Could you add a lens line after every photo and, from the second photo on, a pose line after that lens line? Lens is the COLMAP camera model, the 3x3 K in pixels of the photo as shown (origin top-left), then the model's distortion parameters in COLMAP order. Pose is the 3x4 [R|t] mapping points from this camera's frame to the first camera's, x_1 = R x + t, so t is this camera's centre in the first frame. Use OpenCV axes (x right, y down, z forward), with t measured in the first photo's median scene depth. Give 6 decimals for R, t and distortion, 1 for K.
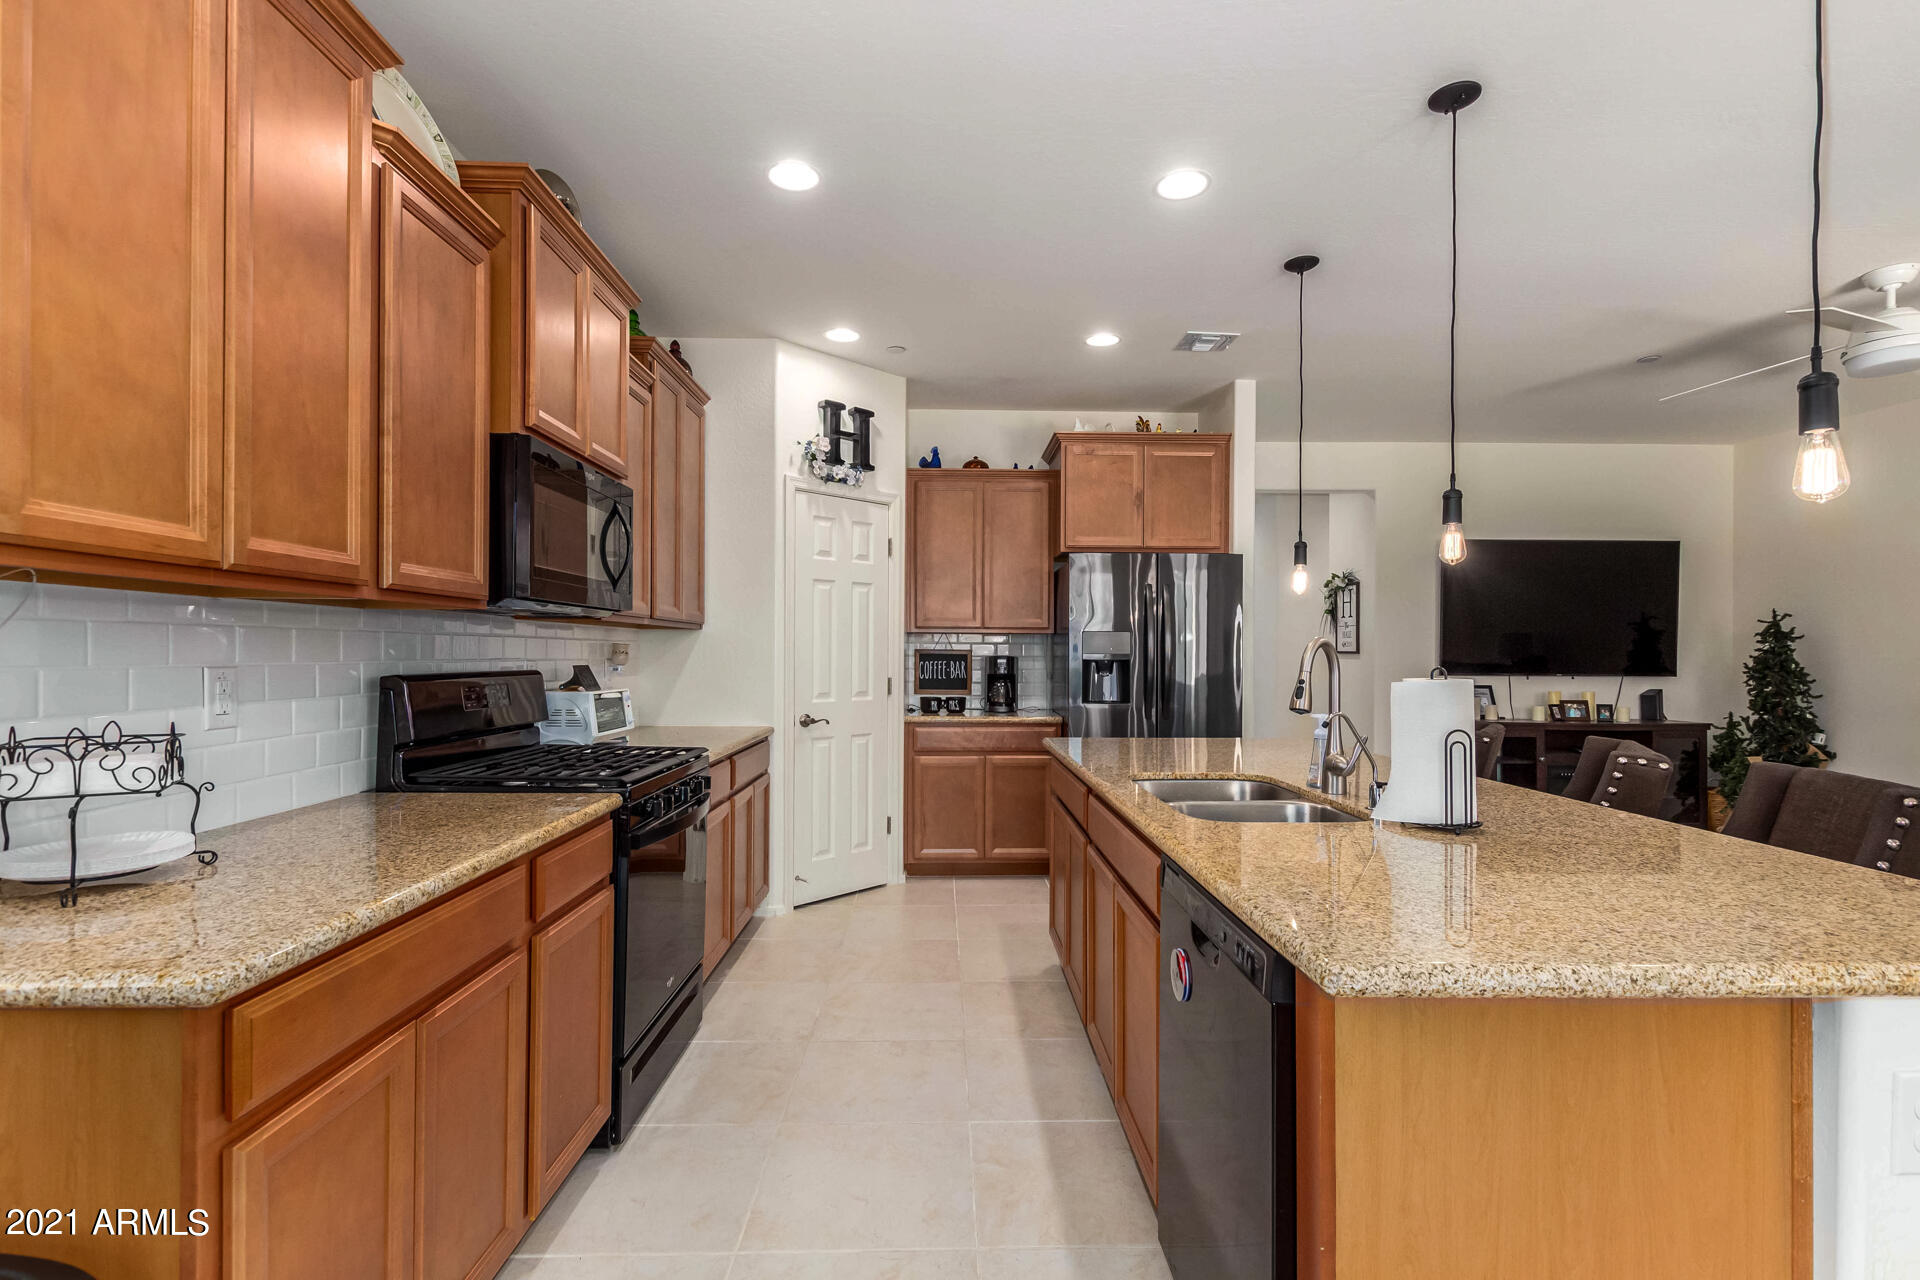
lens RADIAL K [[884.2, 0, 972.4], [0, 884.2, 639.6], [0, 0, 1]] dist [0.006384, -0.001830]
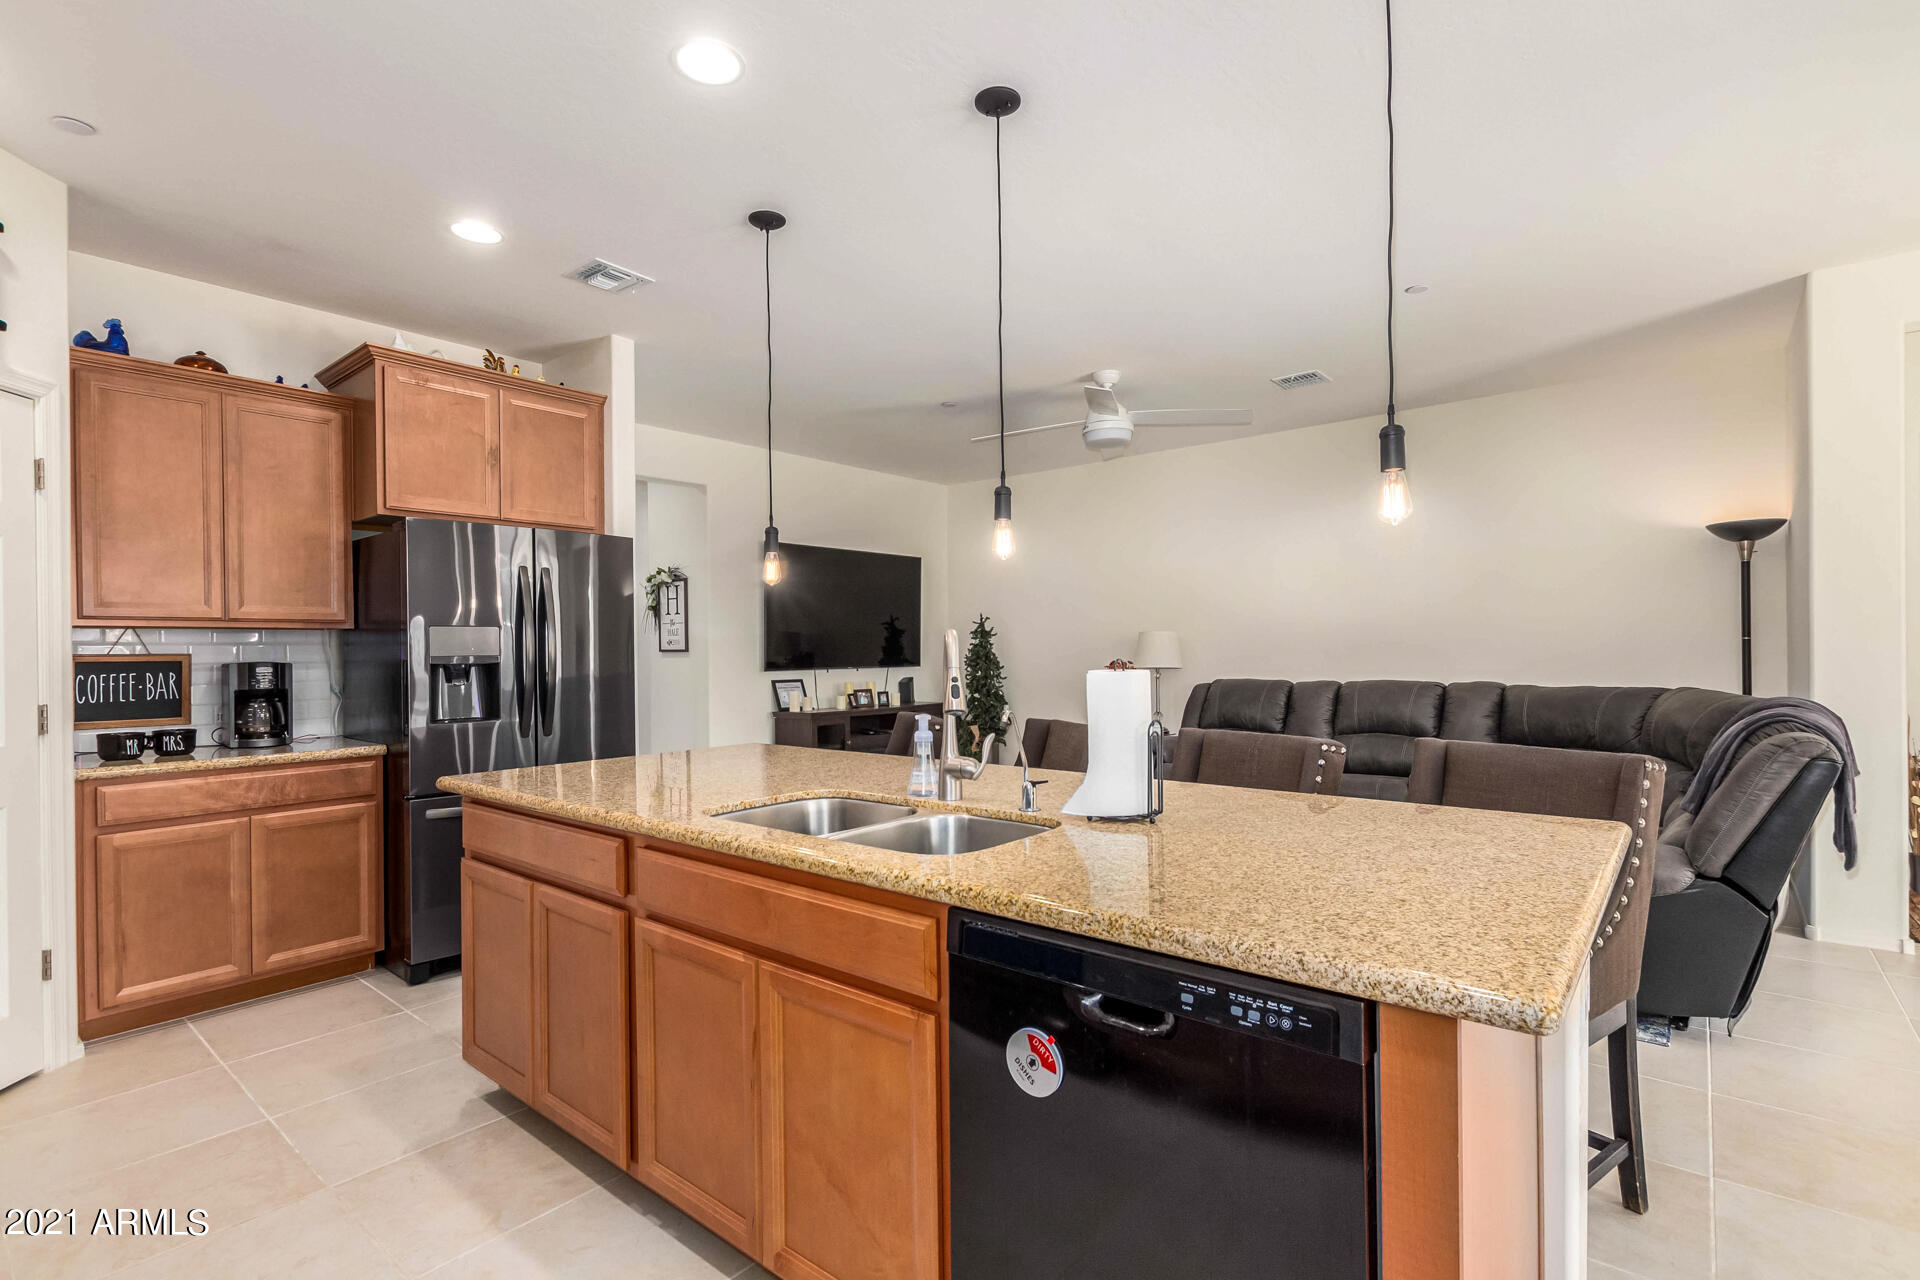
lens RADIAL K [[884.2, 0, 957.9], [0, 884.2, 644.8], [0, 0, 1]] dist [0.006384, -0.001830]
pose [[0.660563, -0.008641, 0.750721, -0.121226], [0.004350, 0.999961, 0.007682, 0.002523], [-0.750758, -0.001809, 0.660575, 0.169456]]
